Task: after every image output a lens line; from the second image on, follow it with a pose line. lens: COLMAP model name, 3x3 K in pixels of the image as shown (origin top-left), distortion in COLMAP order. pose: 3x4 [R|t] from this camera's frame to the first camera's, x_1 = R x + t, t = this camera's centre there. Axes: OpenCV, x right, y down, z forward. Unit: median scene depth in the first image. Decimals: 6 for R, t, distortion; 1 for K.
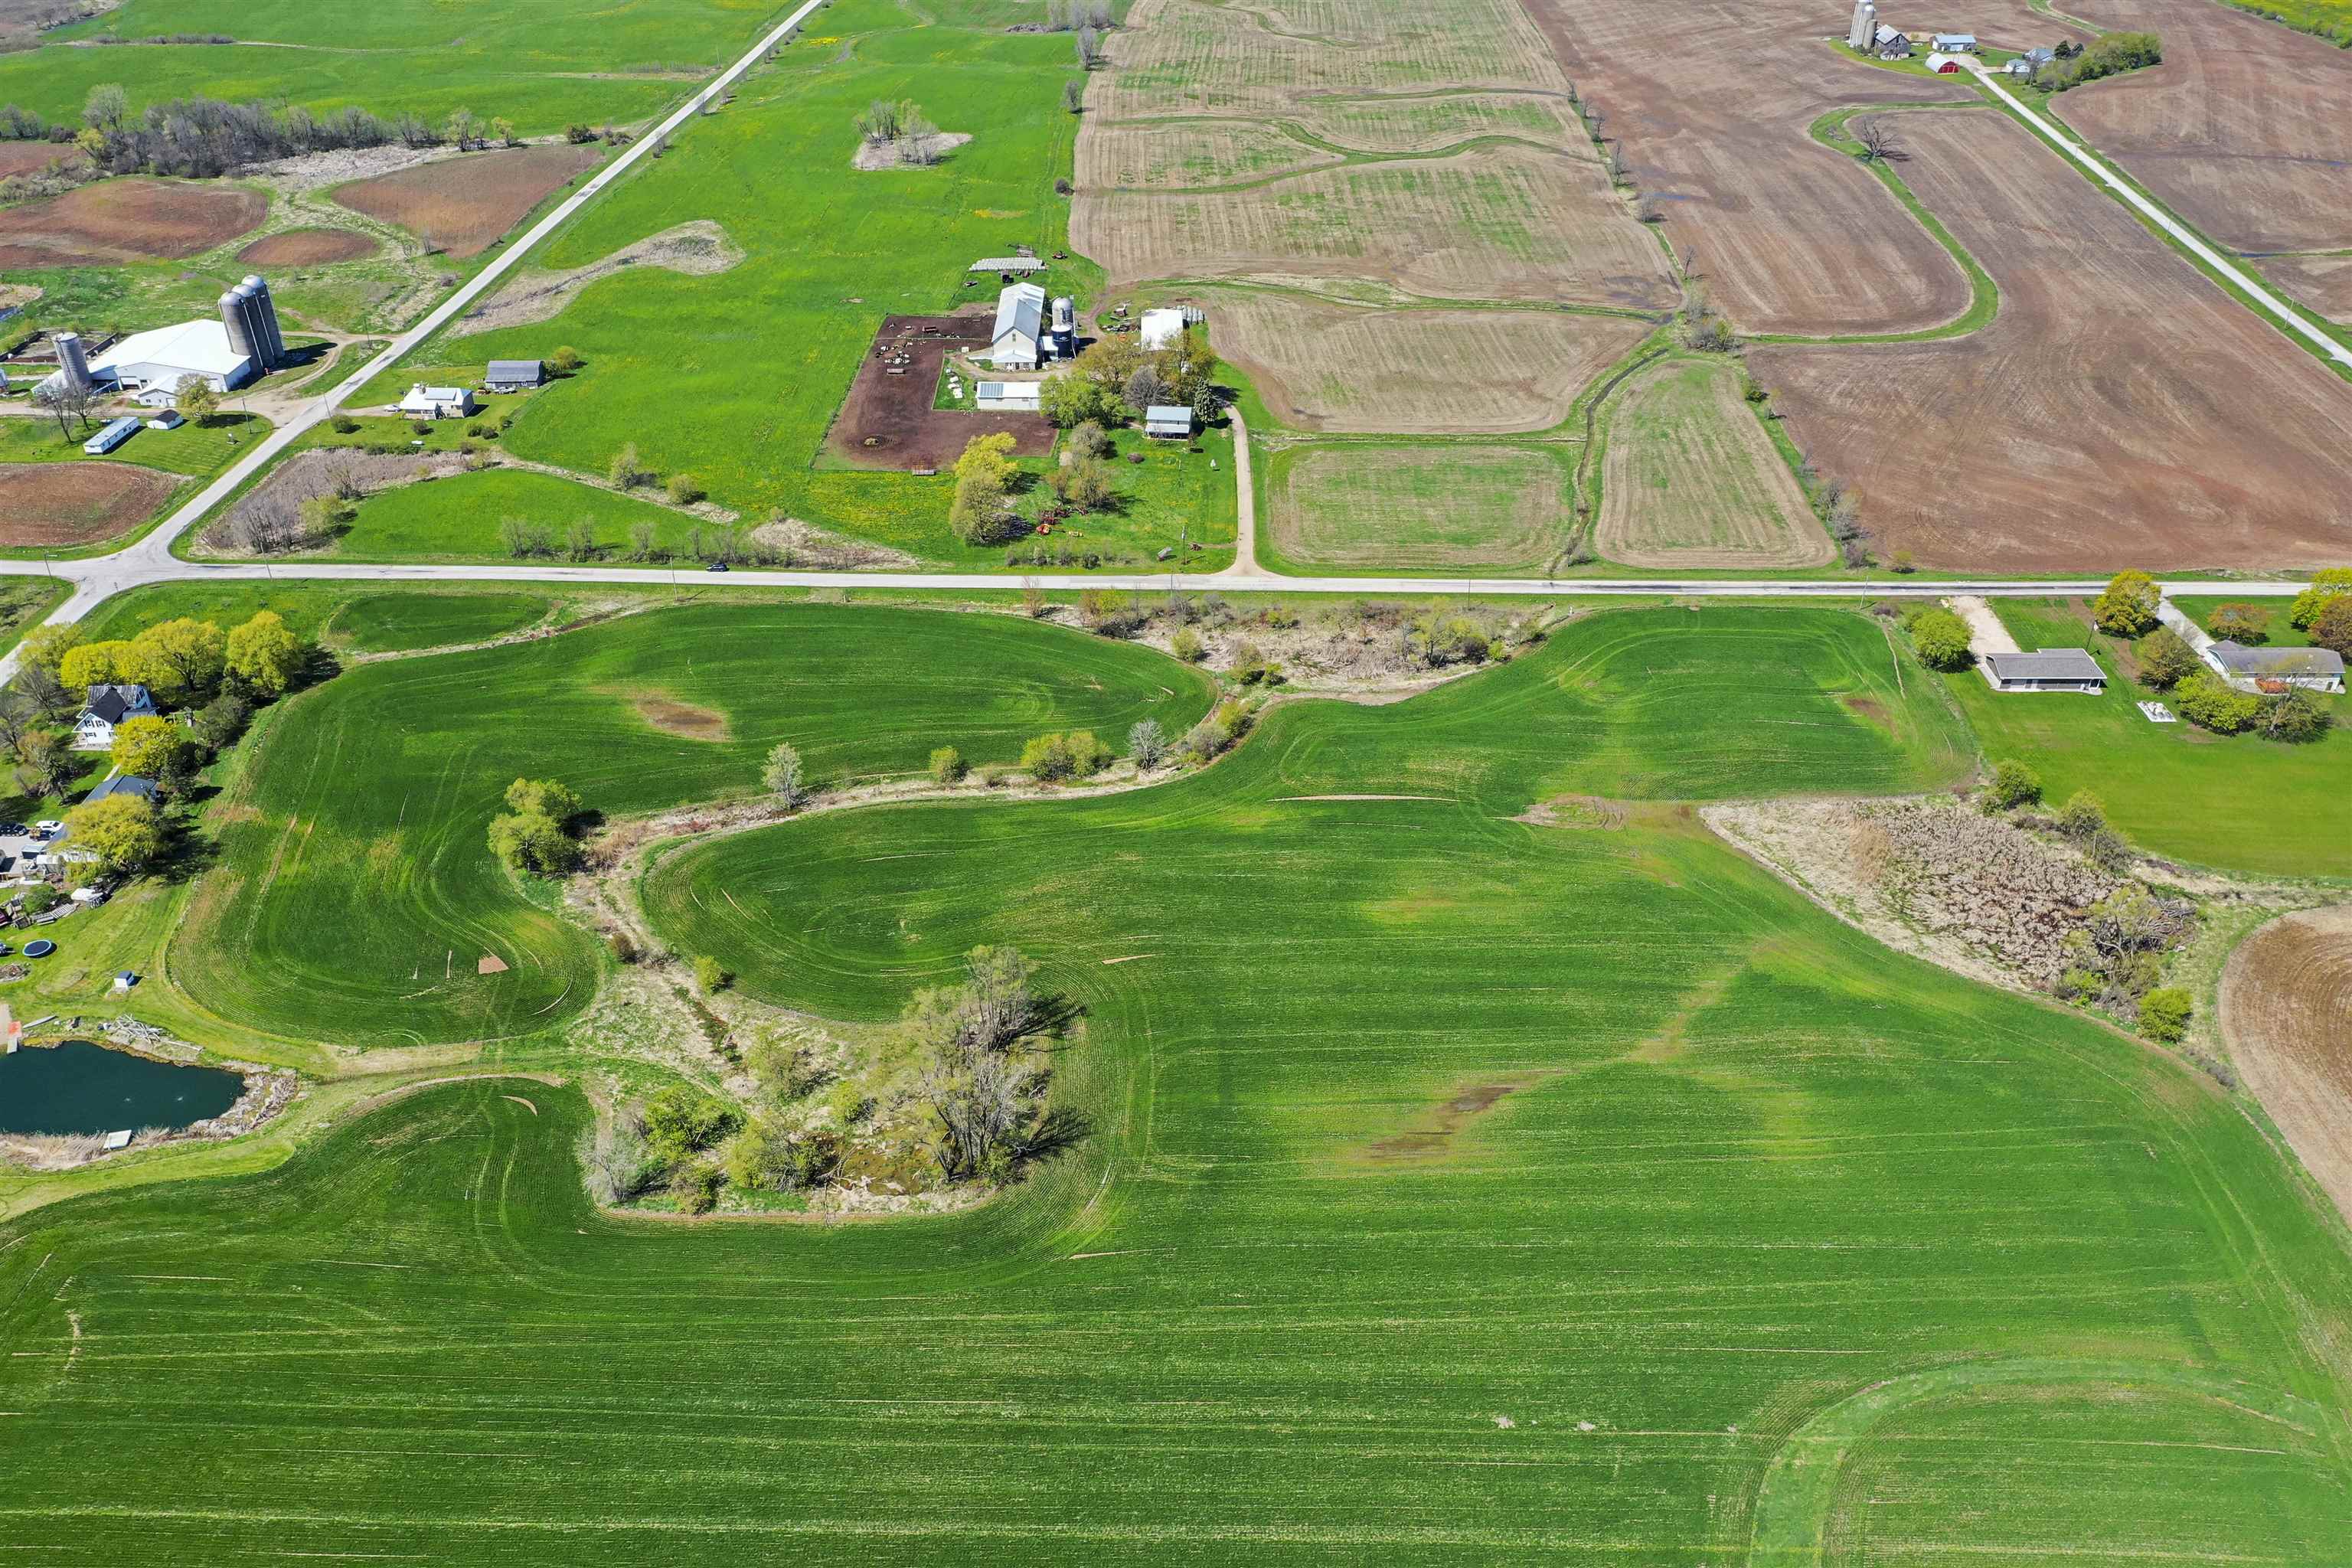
lens RADIAL K [[1871.7, 0, 1175.7], [0, 1871.7, 775.5], [0, 0, 1]] dist [0.007209, 0.000032]
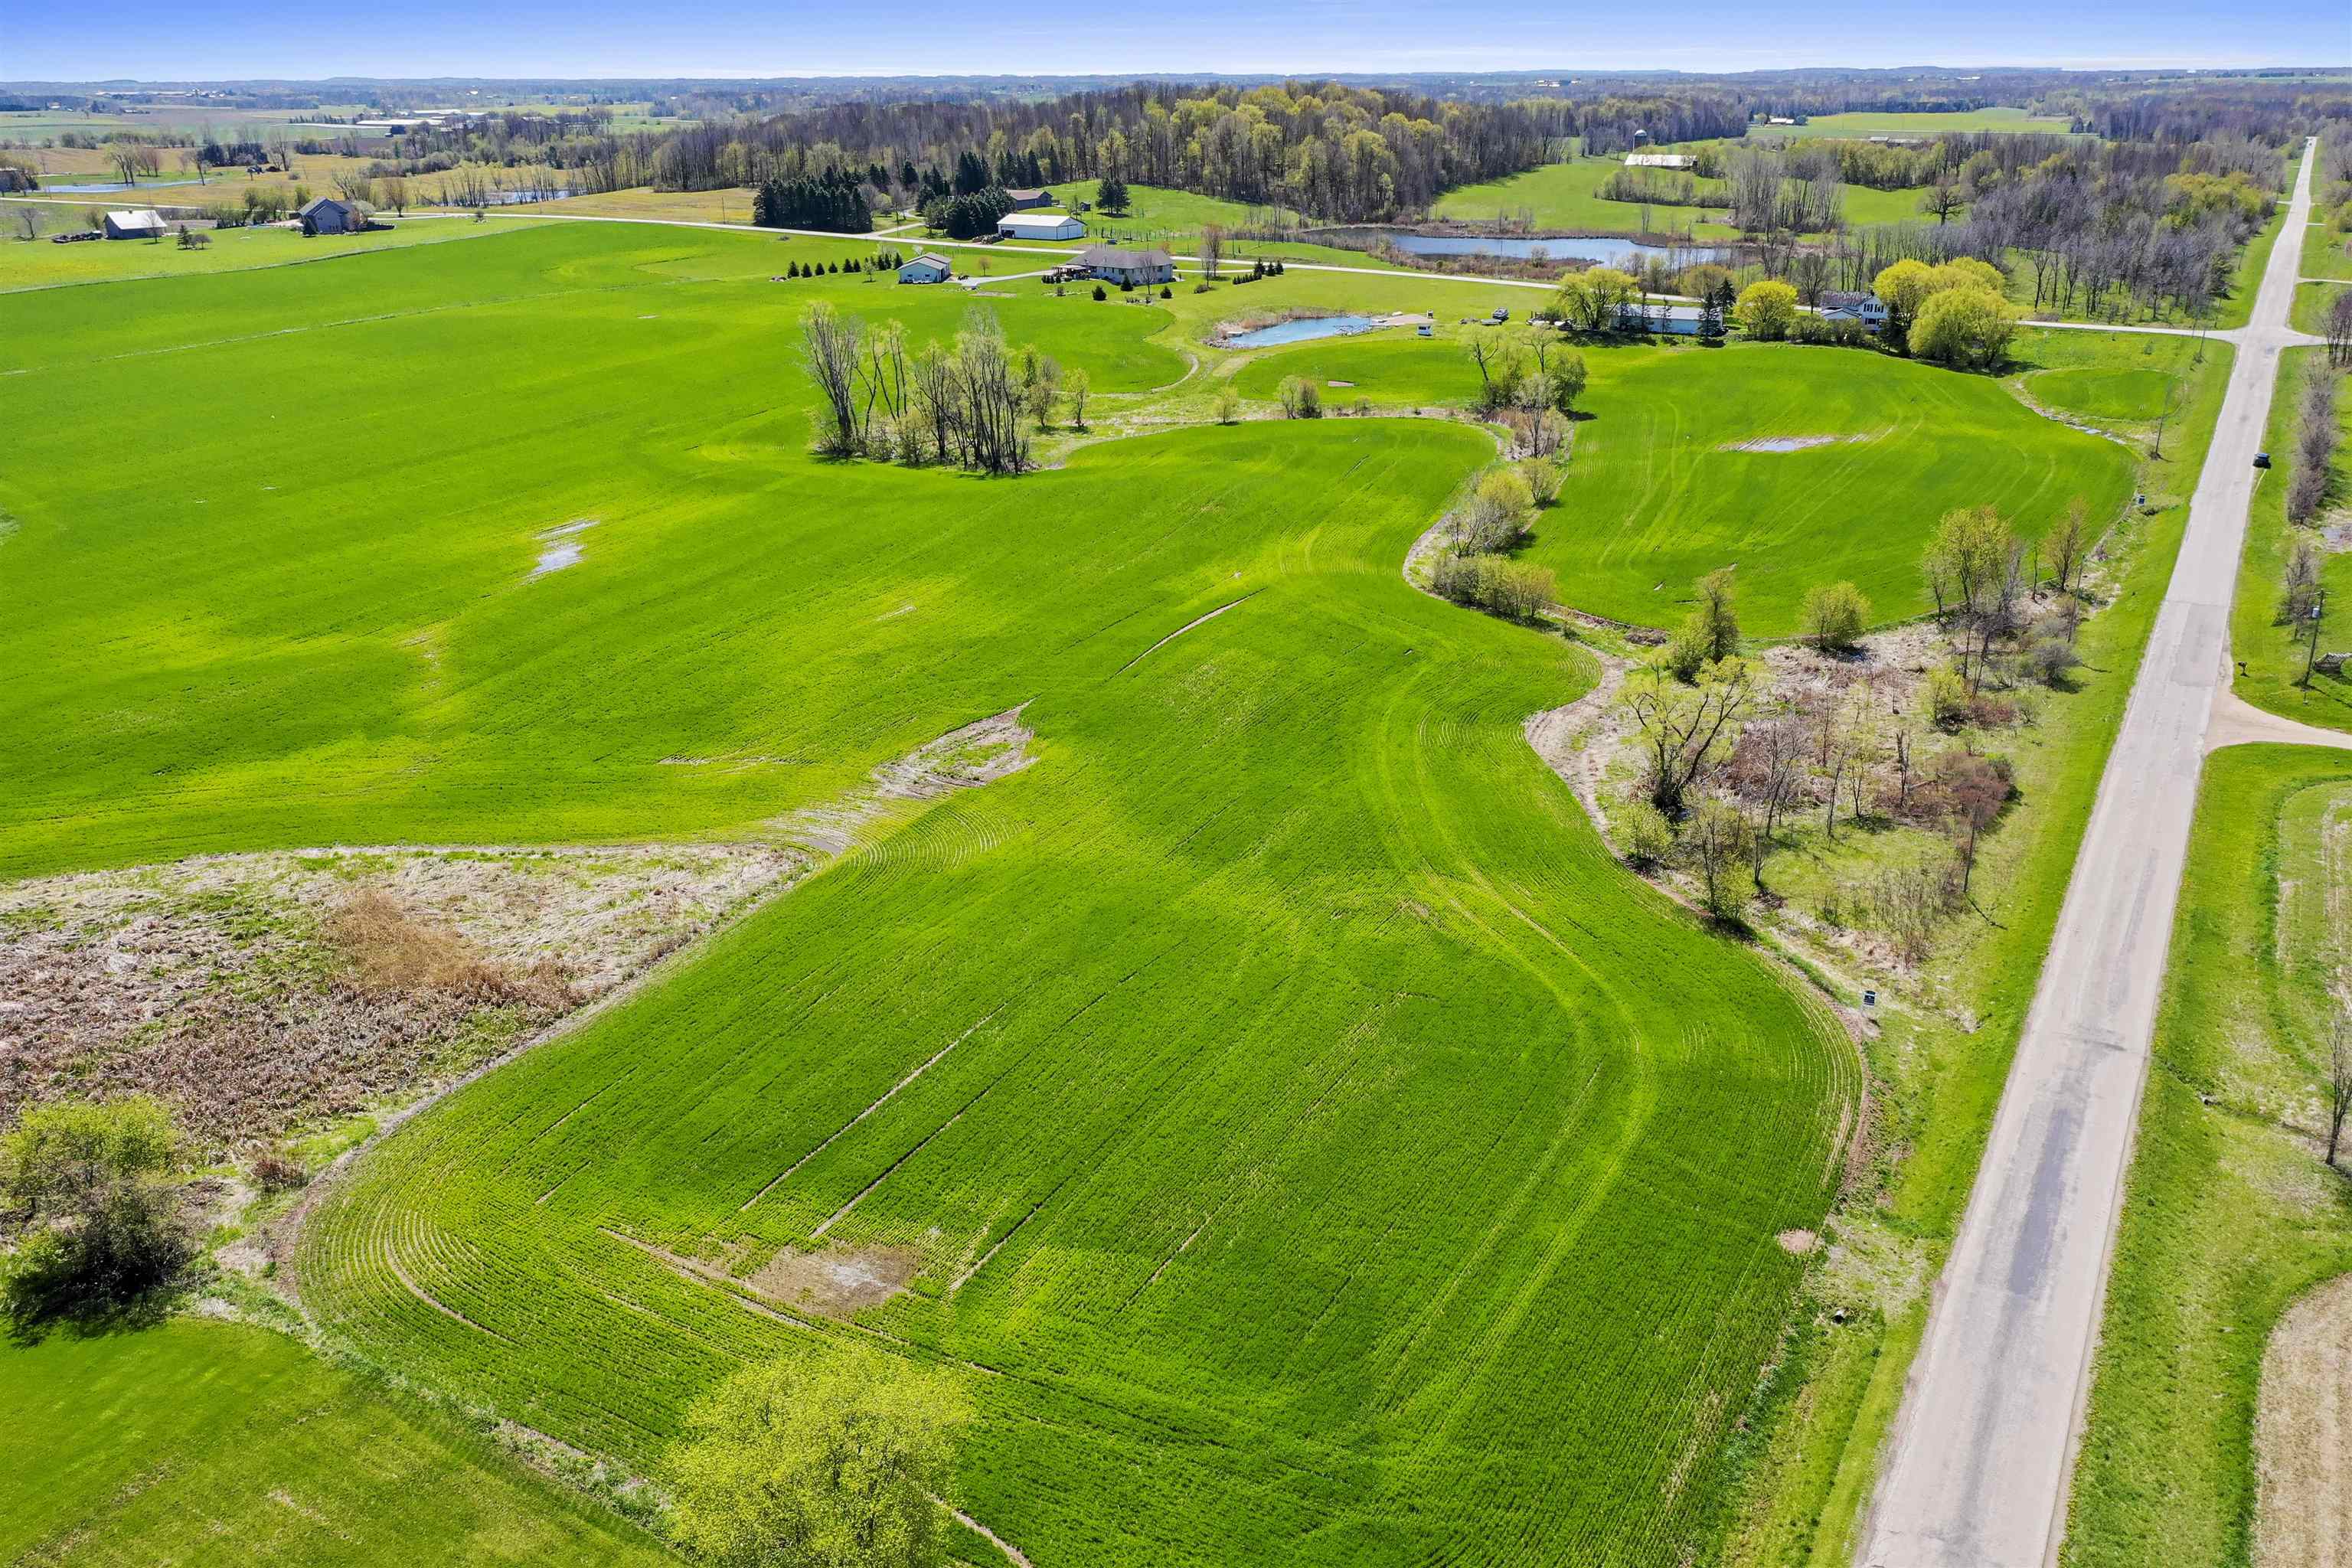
lens RADIAL K [[1871.7, 0, 1175.7], [0, 1871.7, 775.5], [0, 0, 1]] dist [0.007209, 0.000032]
pose [[-0.491360, 0.318091, -0.810792, 0.564721], [-0.455859, 0.699298, 0.550612, -0.259962], [0.742130, 0.640156, -0.198603, 1.118339]]
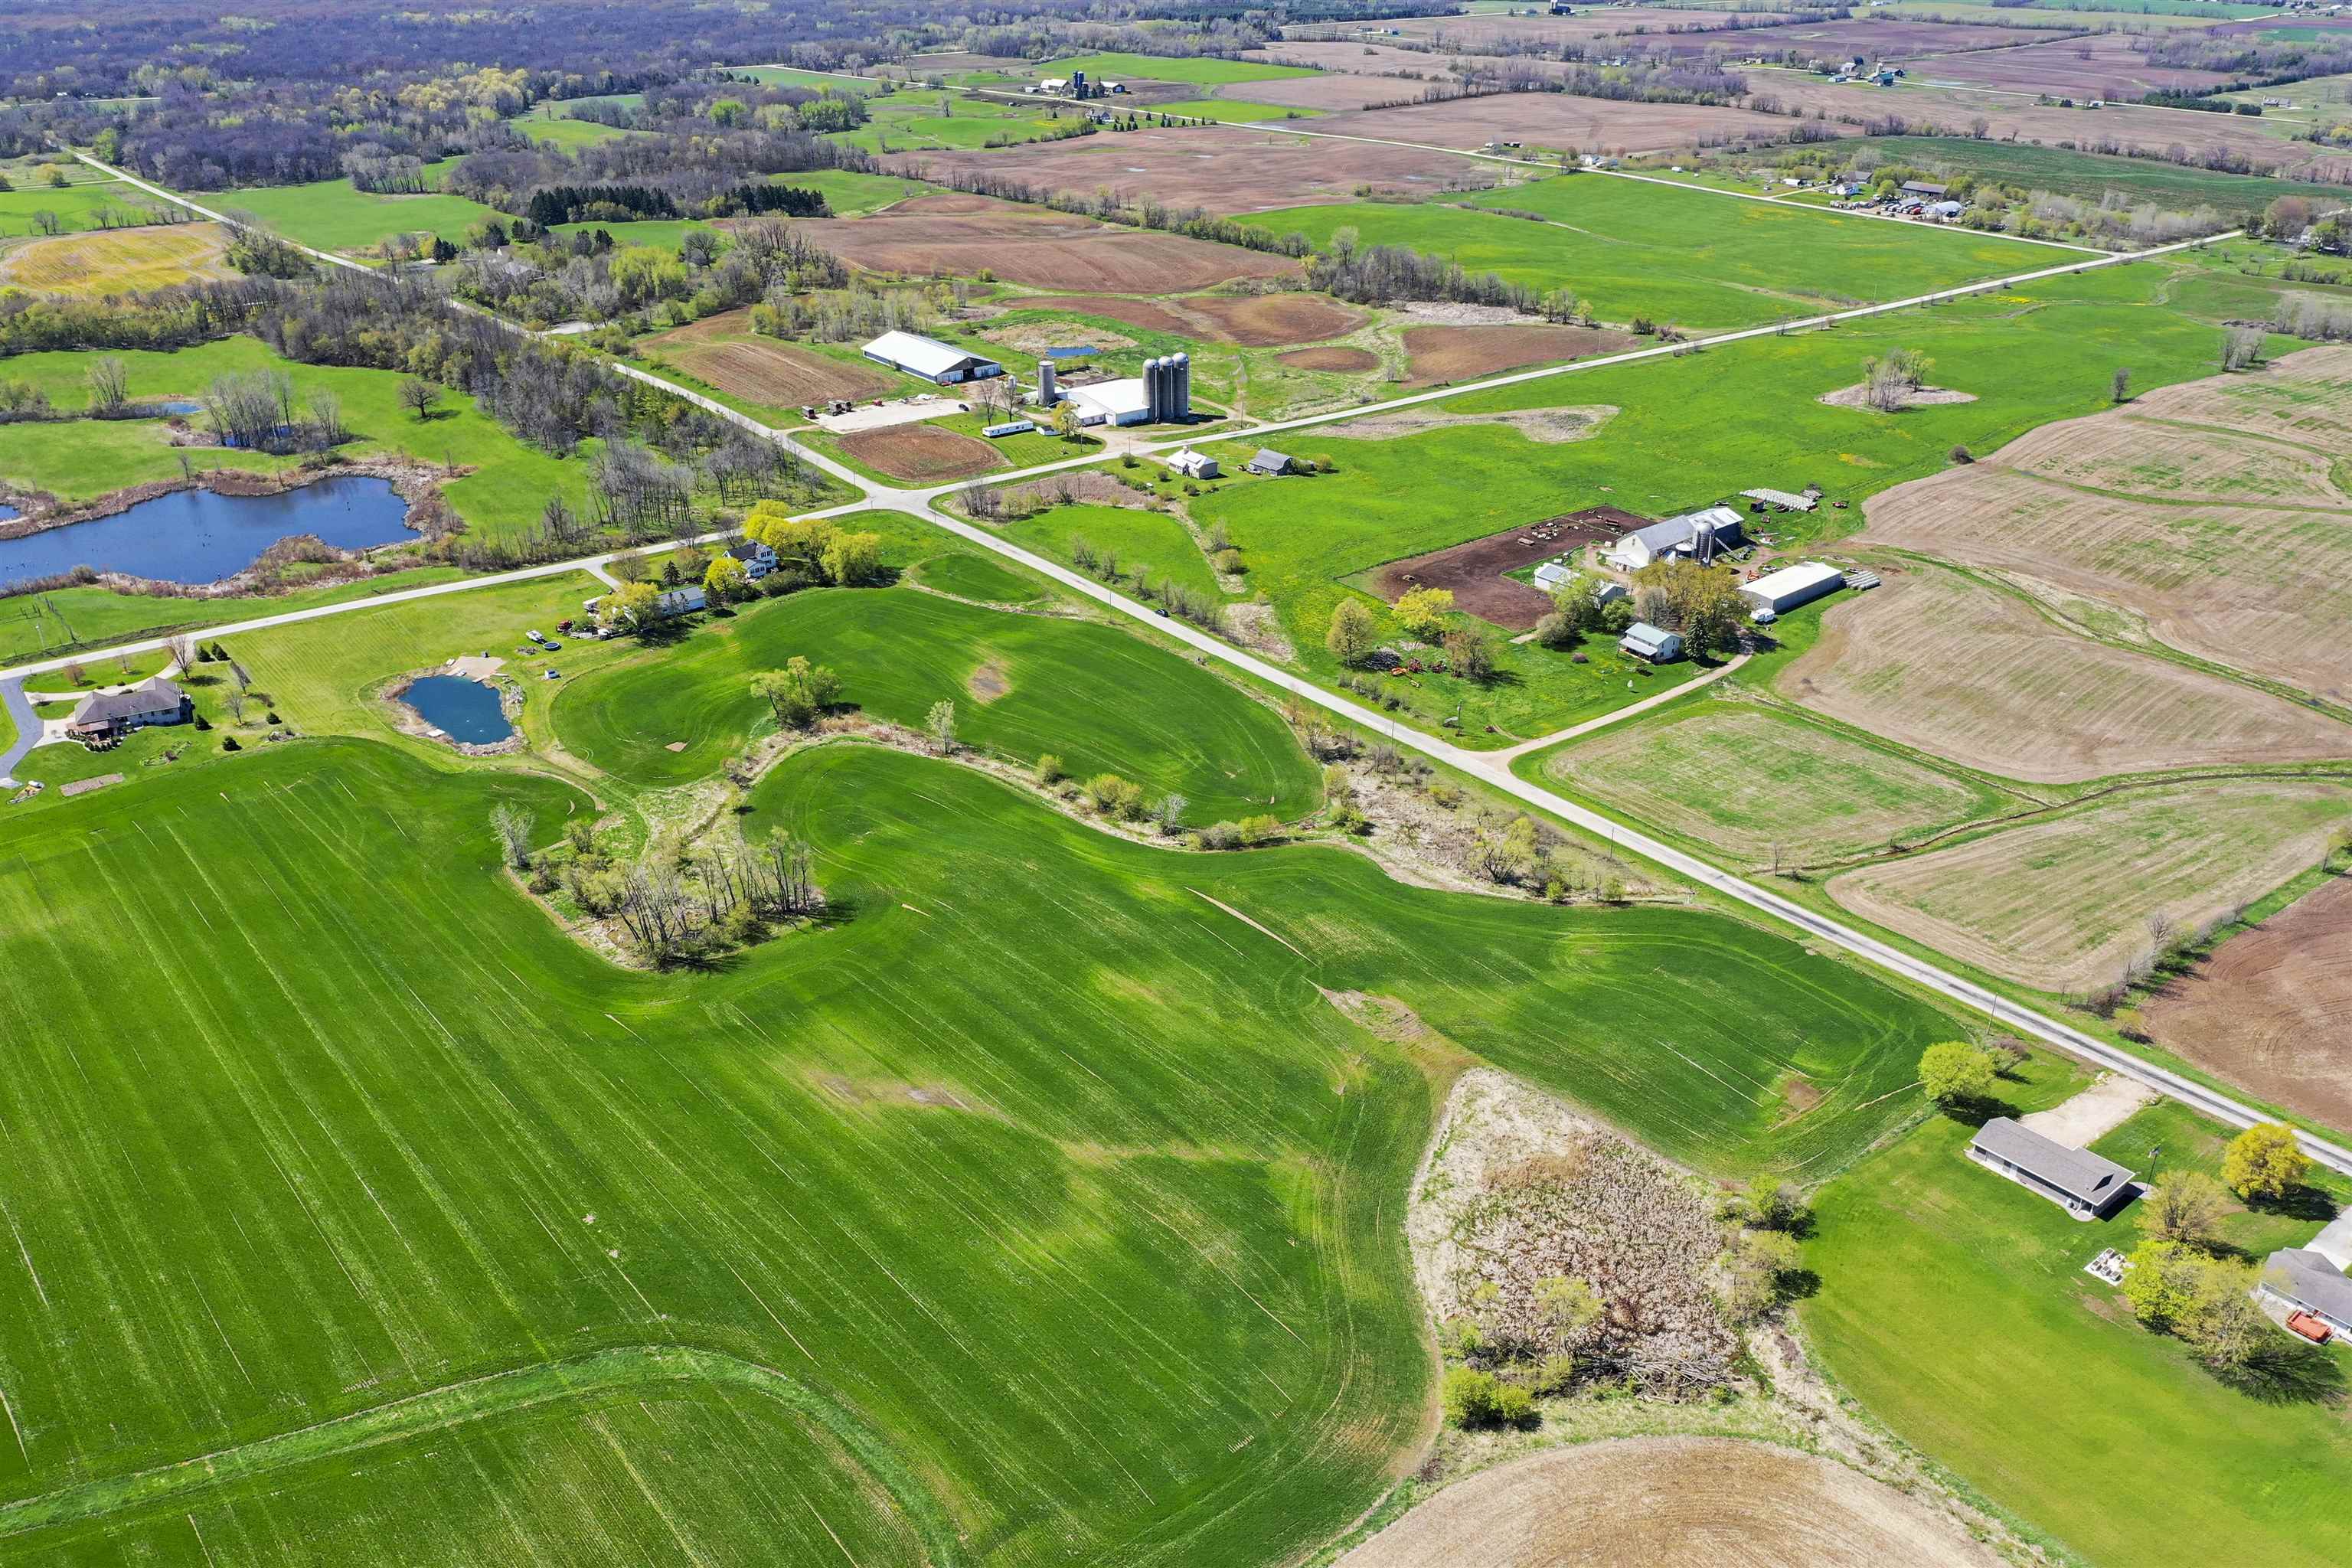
lens RADIAL K [[1871.7, 0, 1175.7], [0, 1871.7, 775.5], [0, 0, 1]] dist [0.007209, 0.000032]
pose [[0.647924, 0.339595, -0.681814, 0.772717], [-0.413944, 0.908383, 0.059075, -0.109181], [0.639410, 0.243956, 0.729136, 0.162118]]
